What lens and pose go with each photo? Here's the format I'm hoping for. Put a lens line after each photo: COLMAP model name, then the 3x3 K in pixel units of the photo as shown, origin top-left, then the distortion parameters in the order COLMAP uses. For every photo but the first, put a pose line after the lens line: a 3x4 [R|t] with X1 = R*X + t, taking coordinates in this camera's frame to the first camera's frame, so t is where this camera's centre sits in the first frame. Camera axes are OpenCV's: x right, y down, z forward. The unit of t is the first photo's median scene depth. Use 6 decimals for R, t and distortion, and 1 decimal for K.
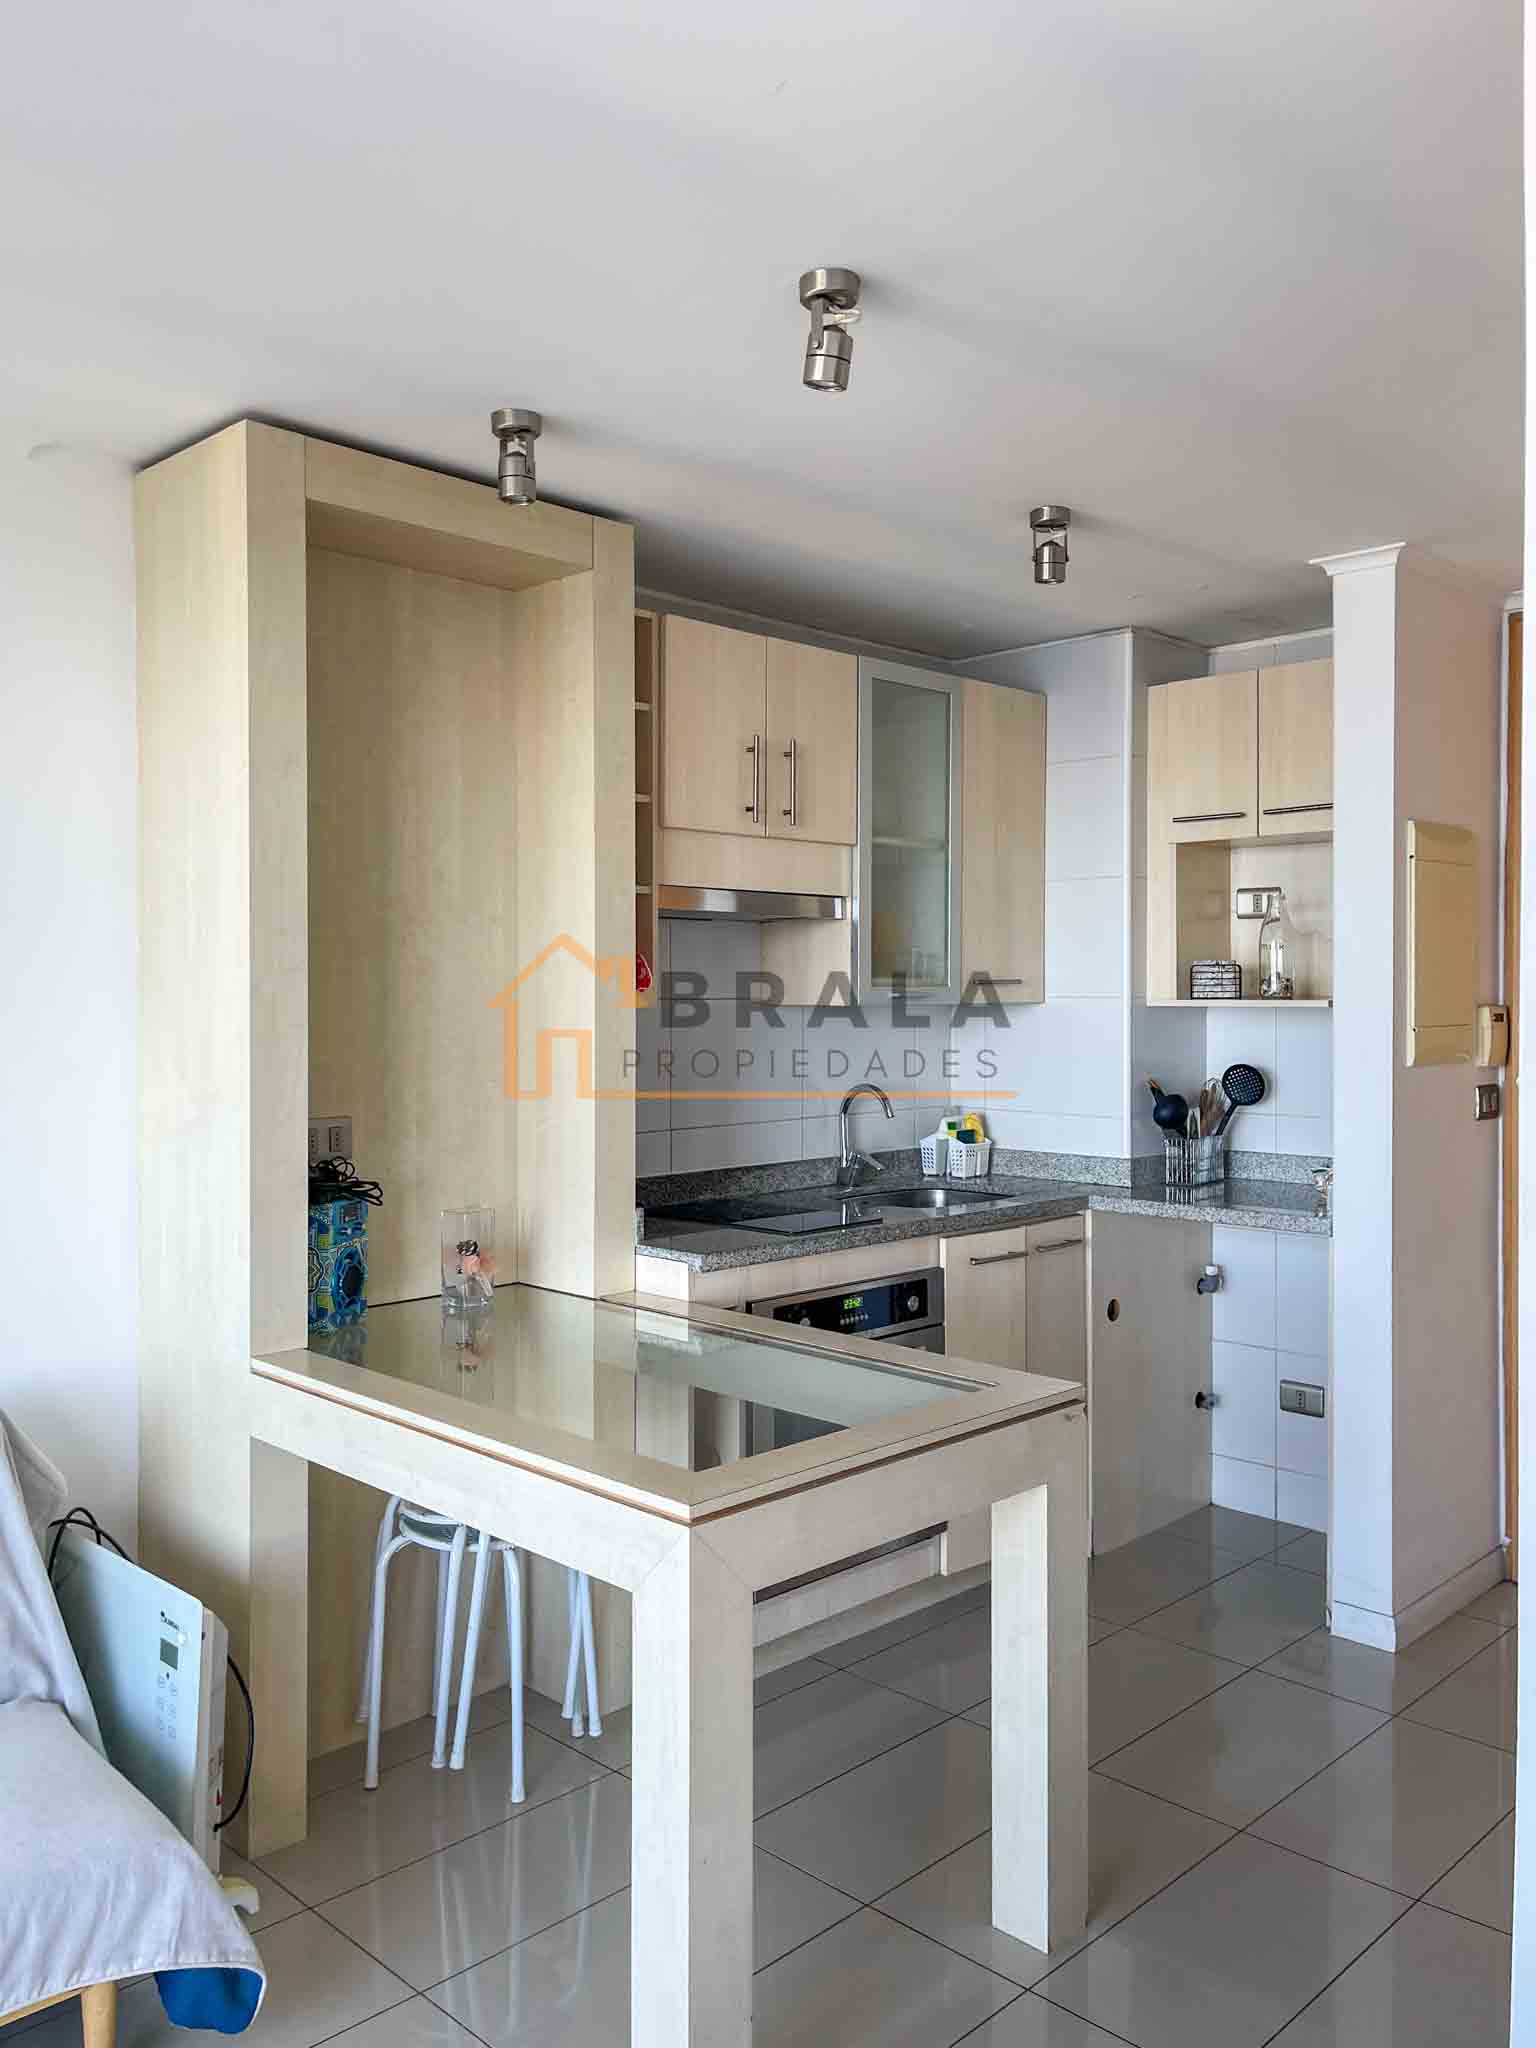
lens RADIAL K [[1634.8, 0, 646.2], [0, 1634.8, 1027.0], [0, 0, 1]] dist [0.058523, -0.077599]
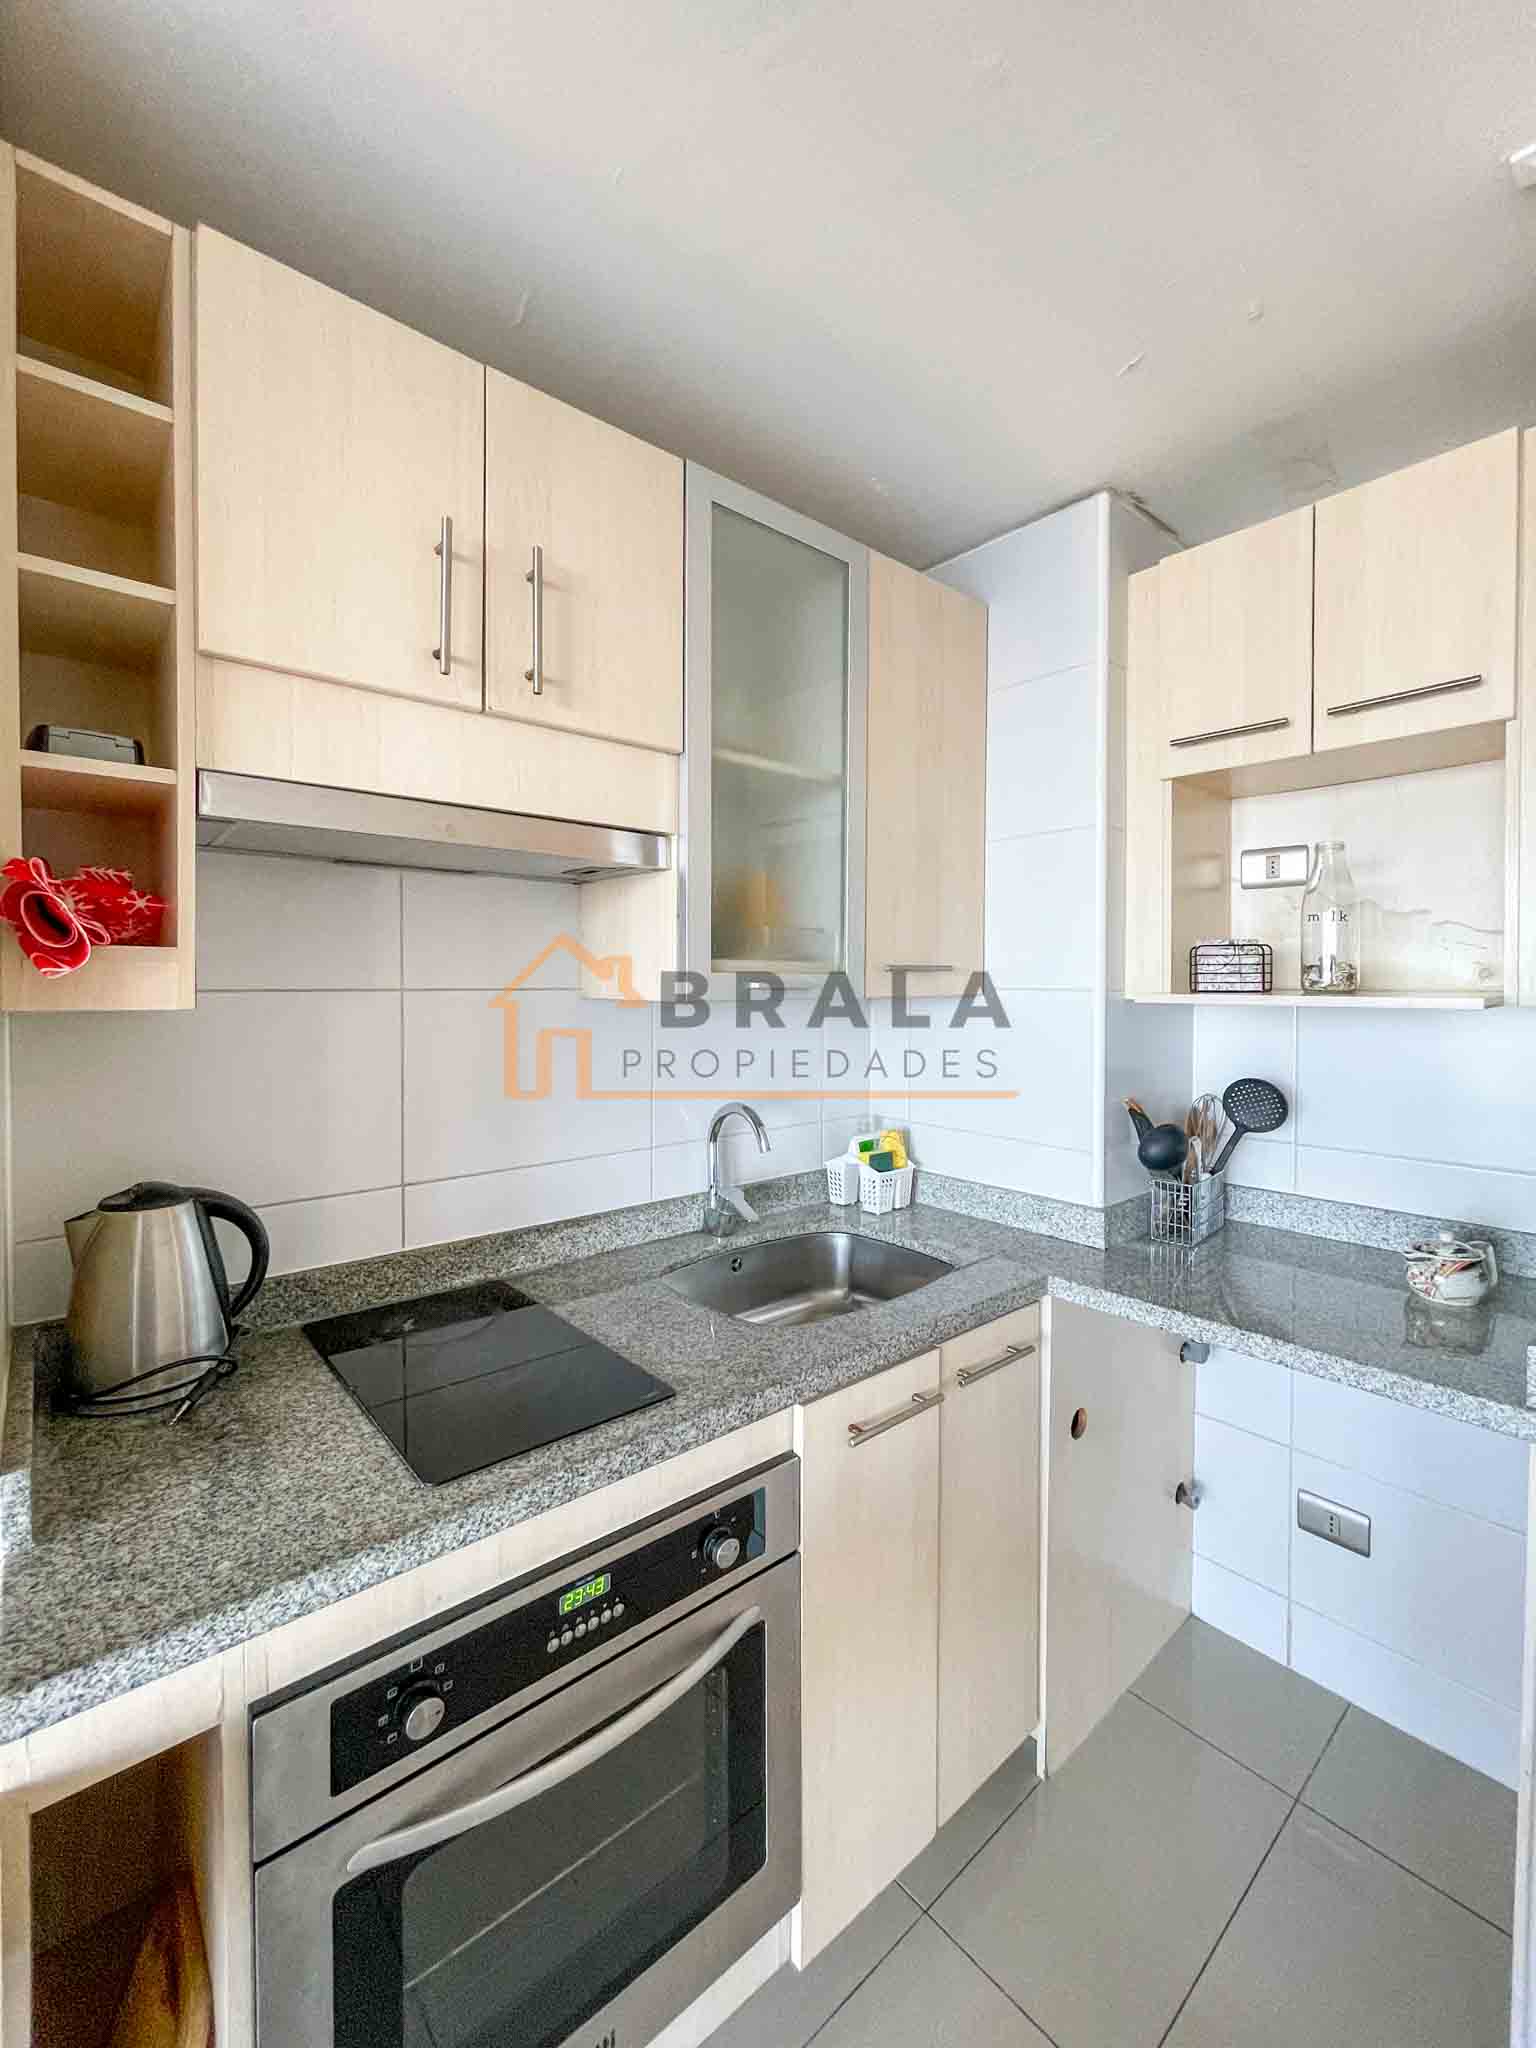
lens RADIAL K [[961.5, 0, 625.0], [0, 961.5, 1000.1], [0, 0, 1]] dist [-0.000316, -0.000202]
pose [[0.992462, 0.006849, -0.122361, 0.154671], [-0.006992, 0.999975, -0.000735, -0.013316], [0.122353, 0.001585, 0.992485, 0.628941]]
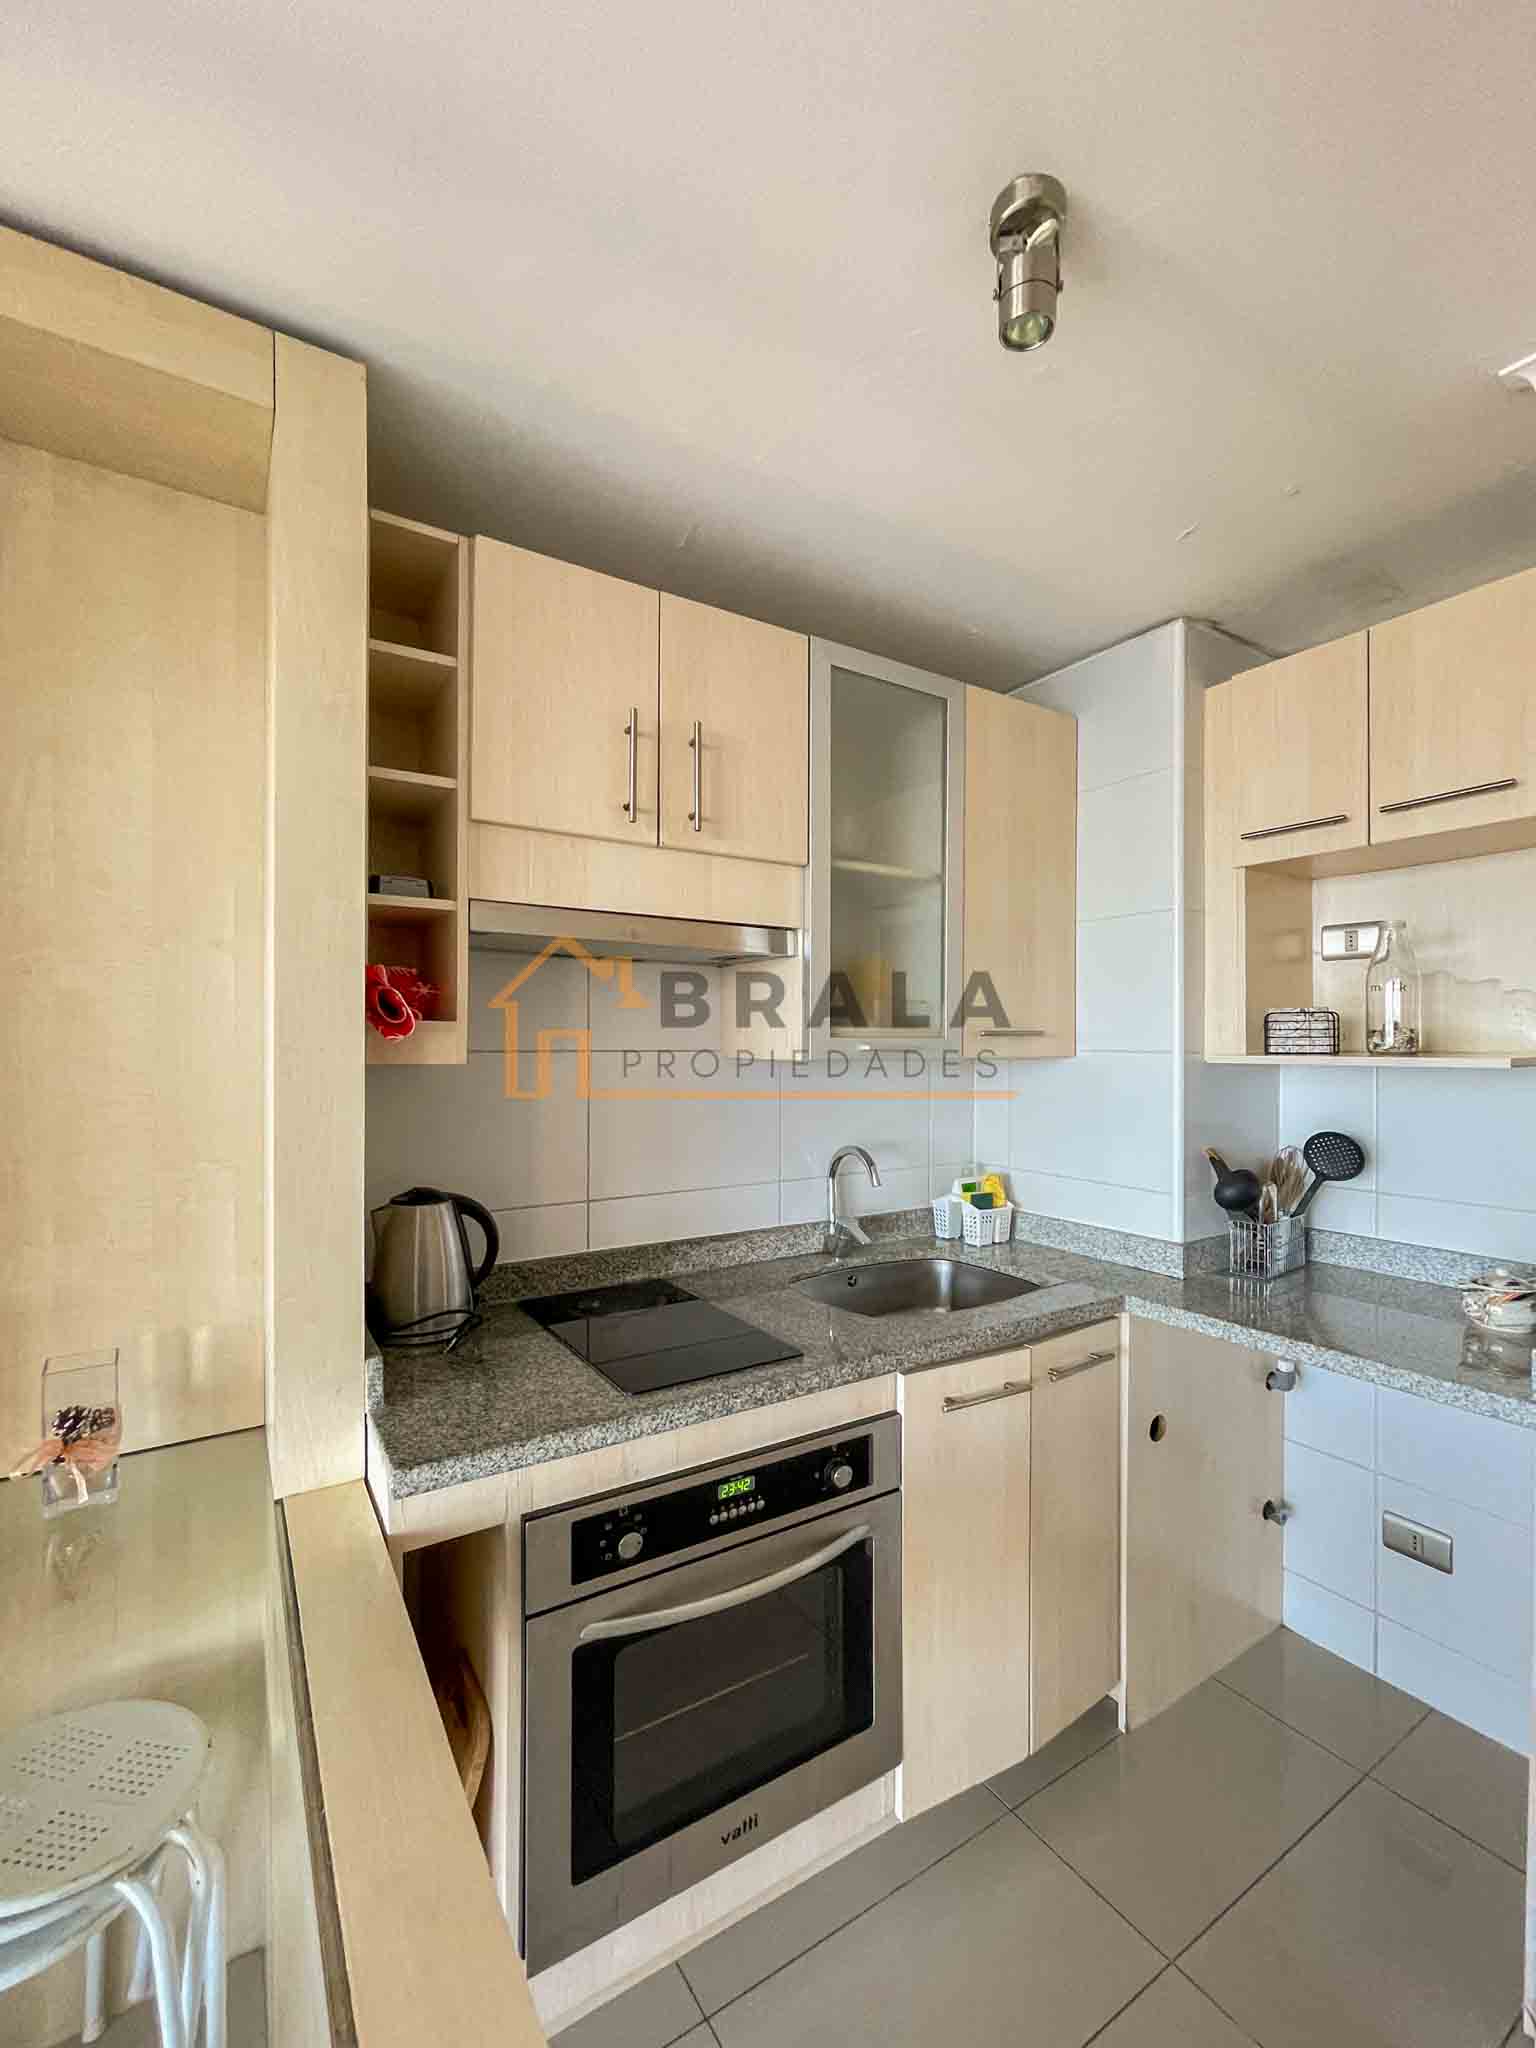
lens RADIAL K [[913.3, 0, 607.1], [0, 913.3, 1051.1], [0, 0, 1]] dist [-0.002682, -0.000024]
pose [[0.962630, 0.005905, -0.270756, 0.158036], [-0.009604, 0.999878, -0.012339, -0.011241], [0.270650, 0.014478, 0.962569, 0.540707]]
